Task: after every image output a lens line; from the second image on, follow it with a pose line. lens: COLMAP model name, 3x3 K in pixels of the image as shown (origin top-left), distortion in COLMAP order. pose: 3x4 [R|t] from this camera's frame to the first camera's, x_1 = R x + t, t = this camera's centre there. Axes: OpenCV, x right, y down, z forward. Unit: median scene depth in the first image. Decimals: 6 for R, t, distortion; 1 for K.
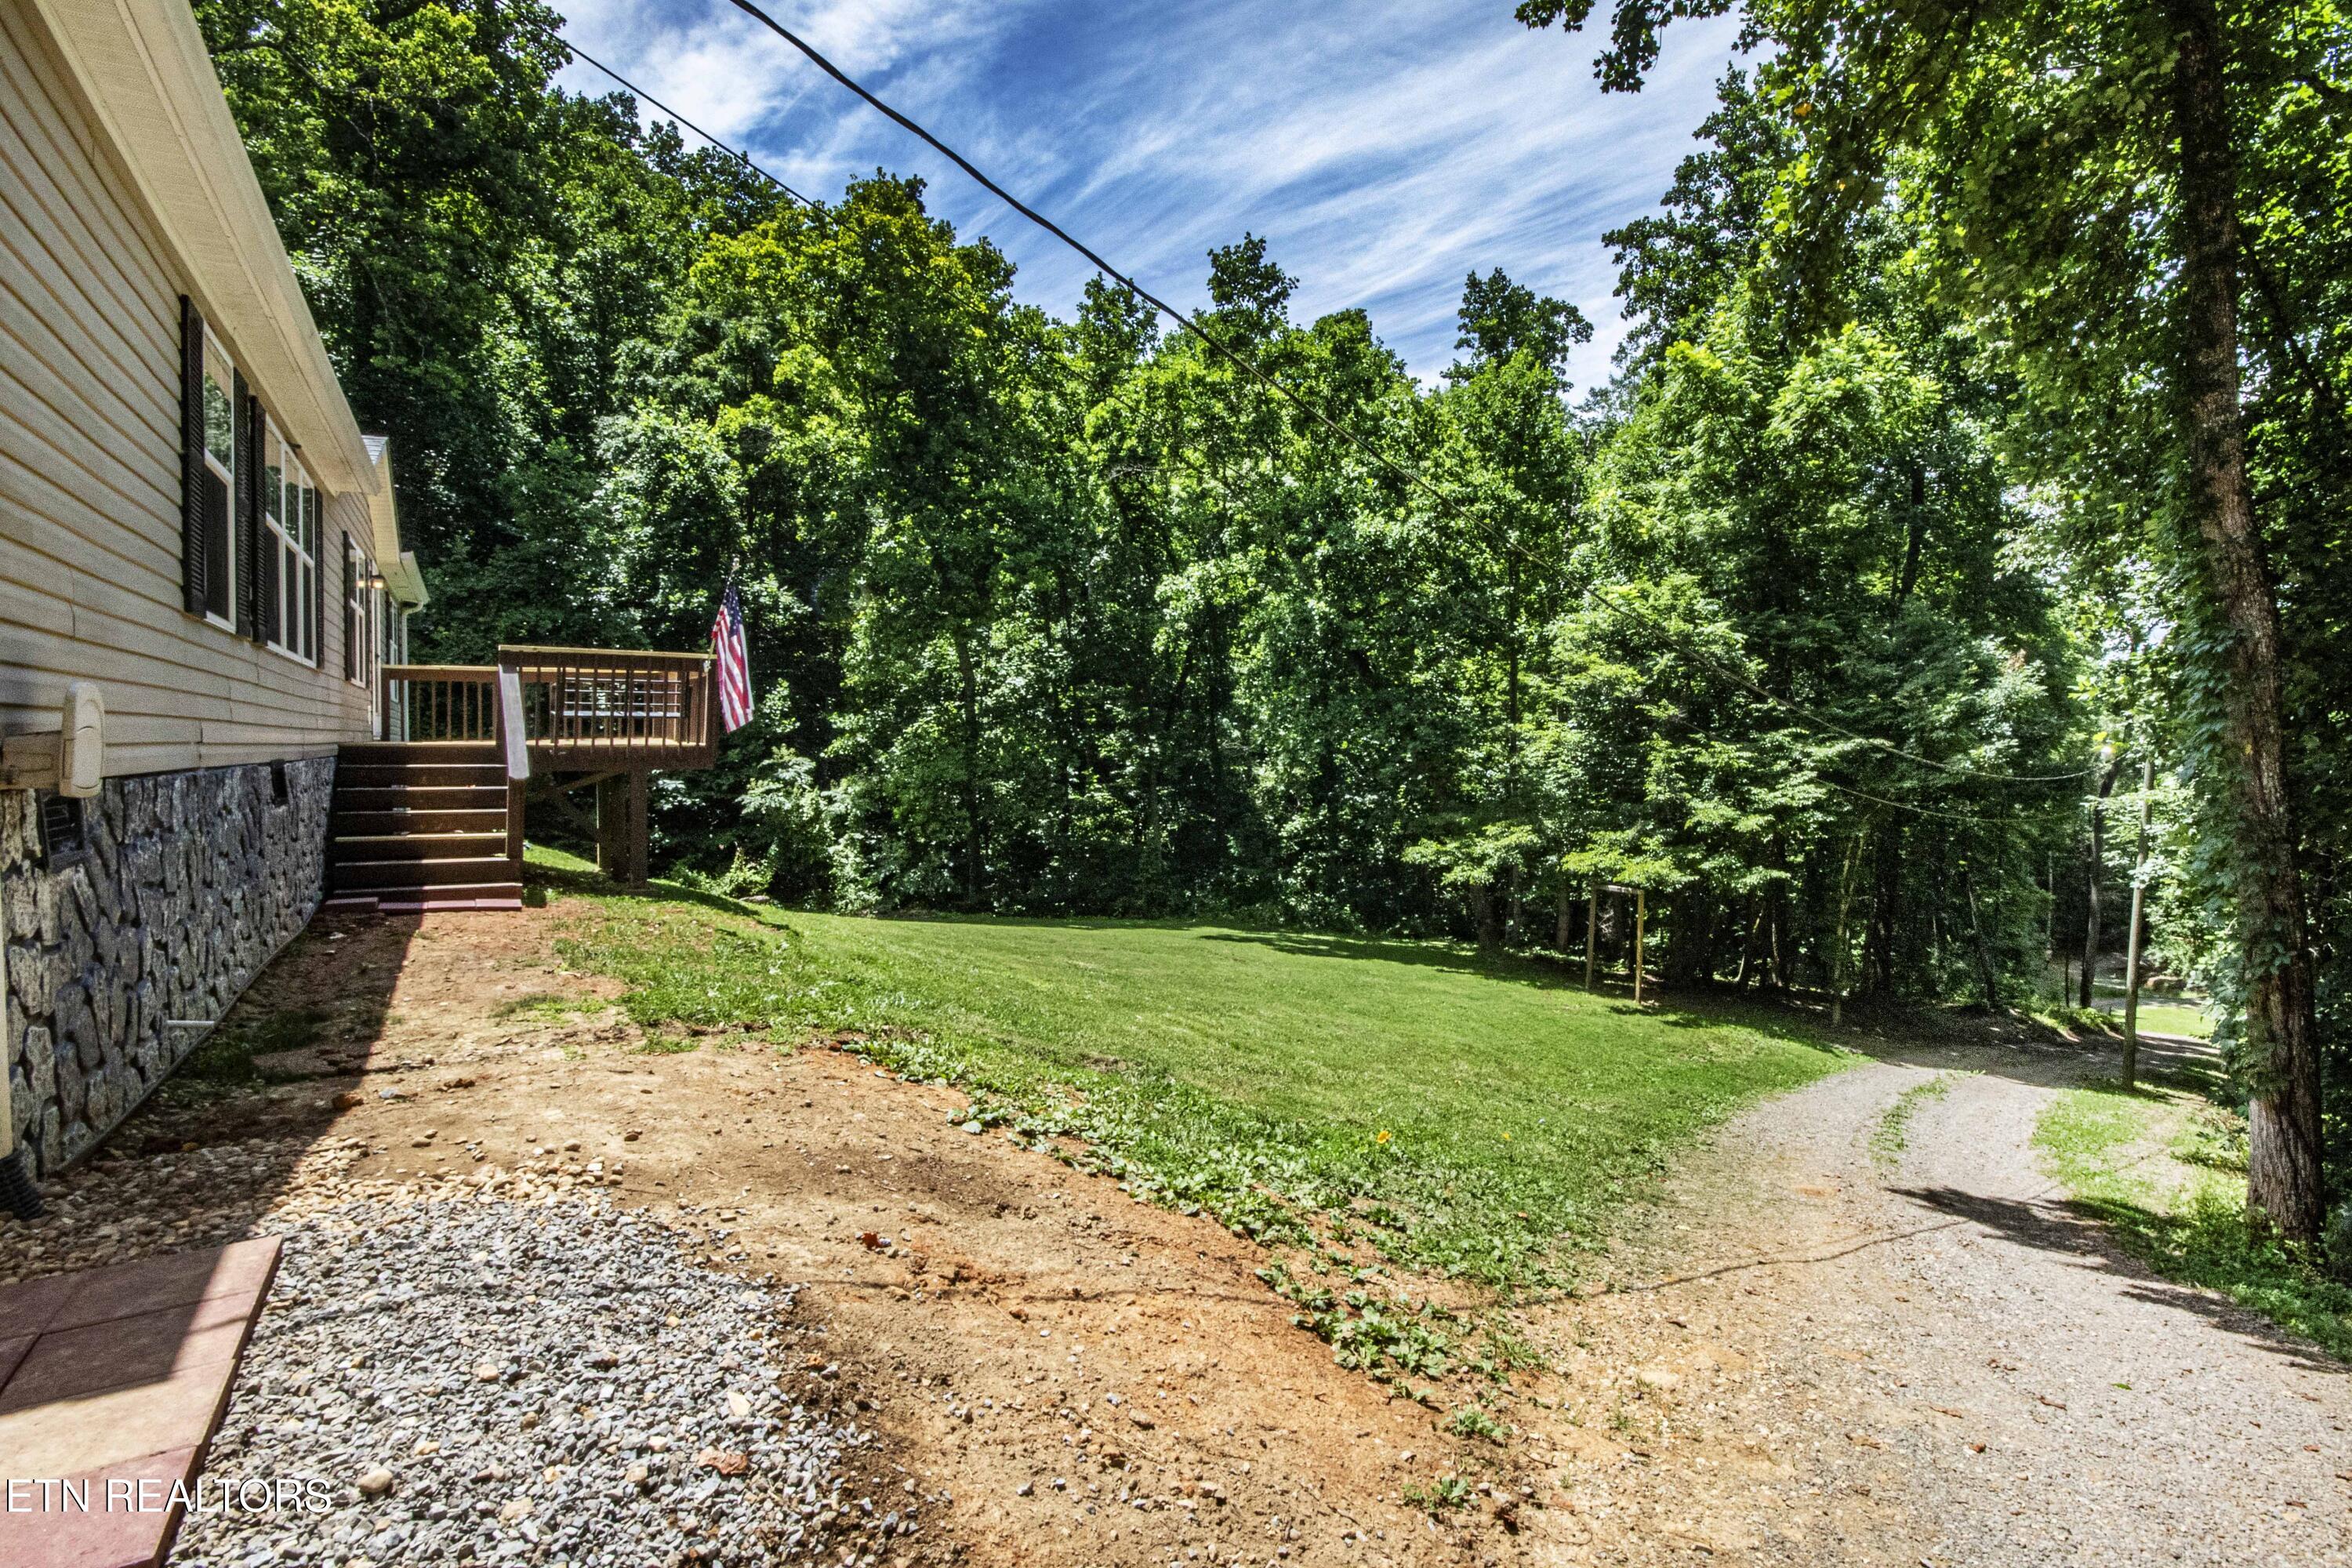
lens RADIAL K [[1100.7, 0, 1340.6], [0, 1100.7, 703.5], [0, 0, 1]] dist [-0.004919, -0.000503]
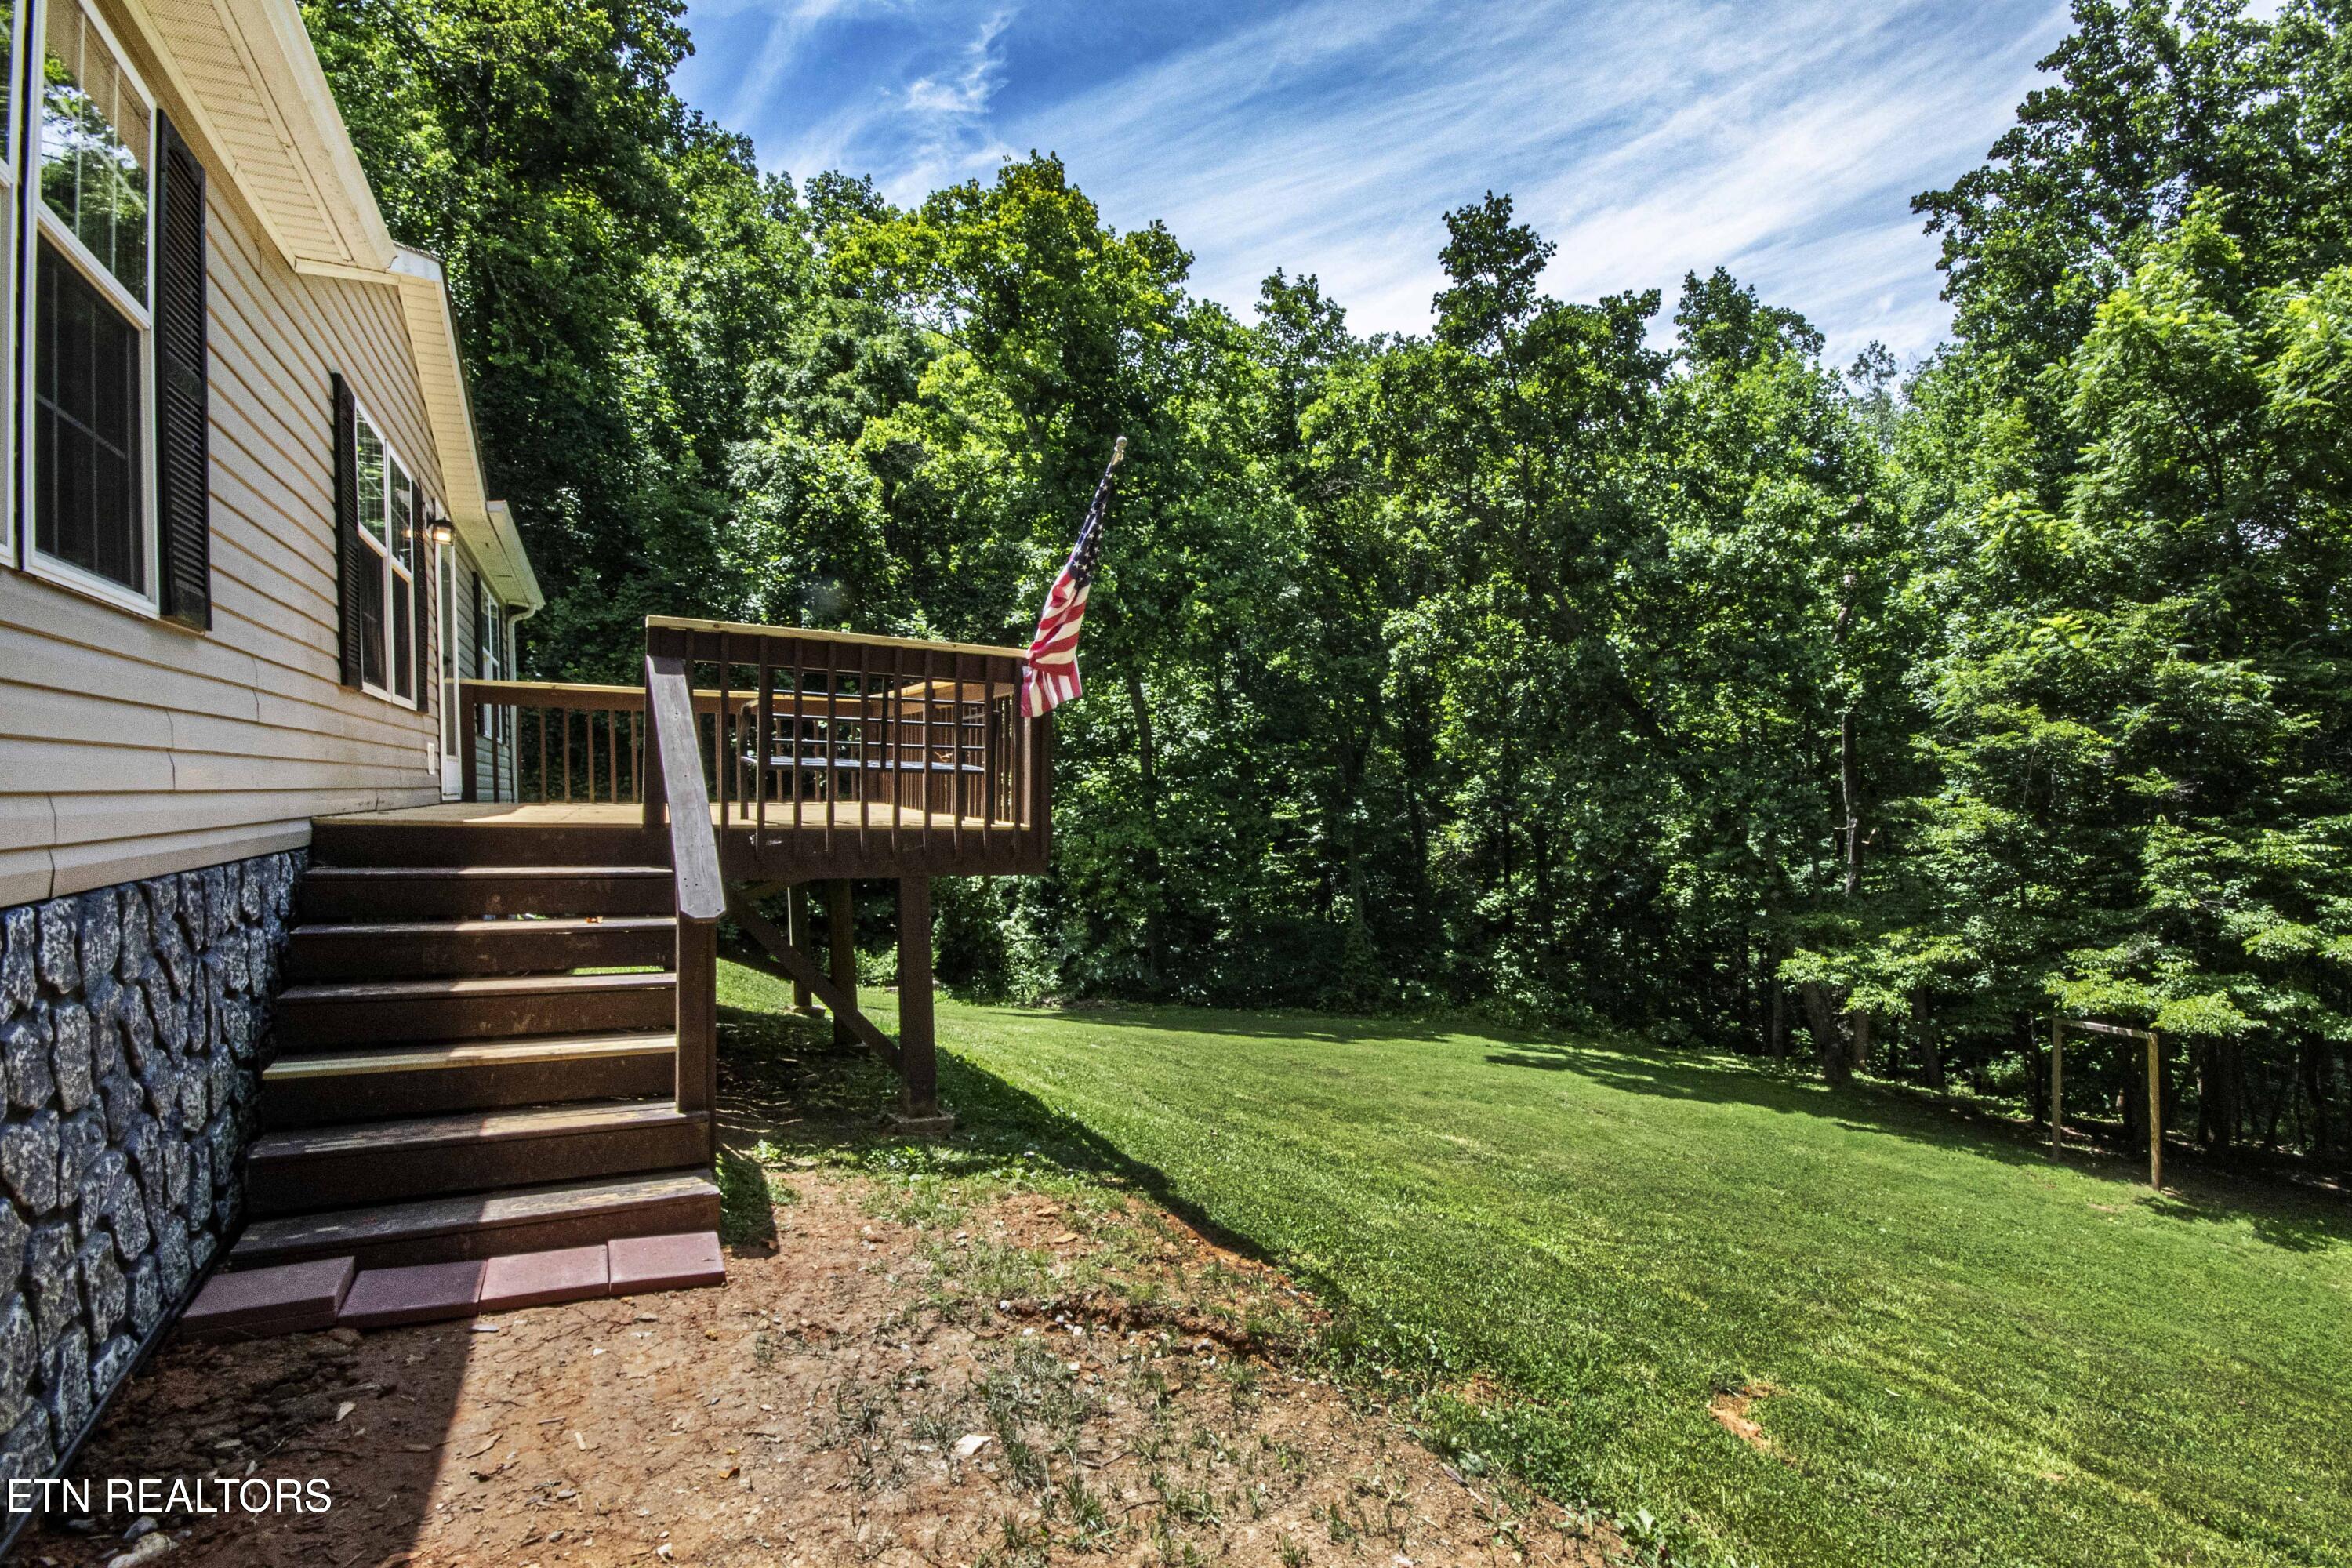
lens RADIAL K [[898.3, 0, 1218.2], [0, 898.3, 804.8], [0, 0, 1]] dist [0.000018, 0.000271]
pose [[0.997172, 0.021894, -0.071887, -0.242735], [-0.018673, 0.998804, 0.045187, 0.003750], [0.072790, -0.043717, 0.996389, 0.310585]]
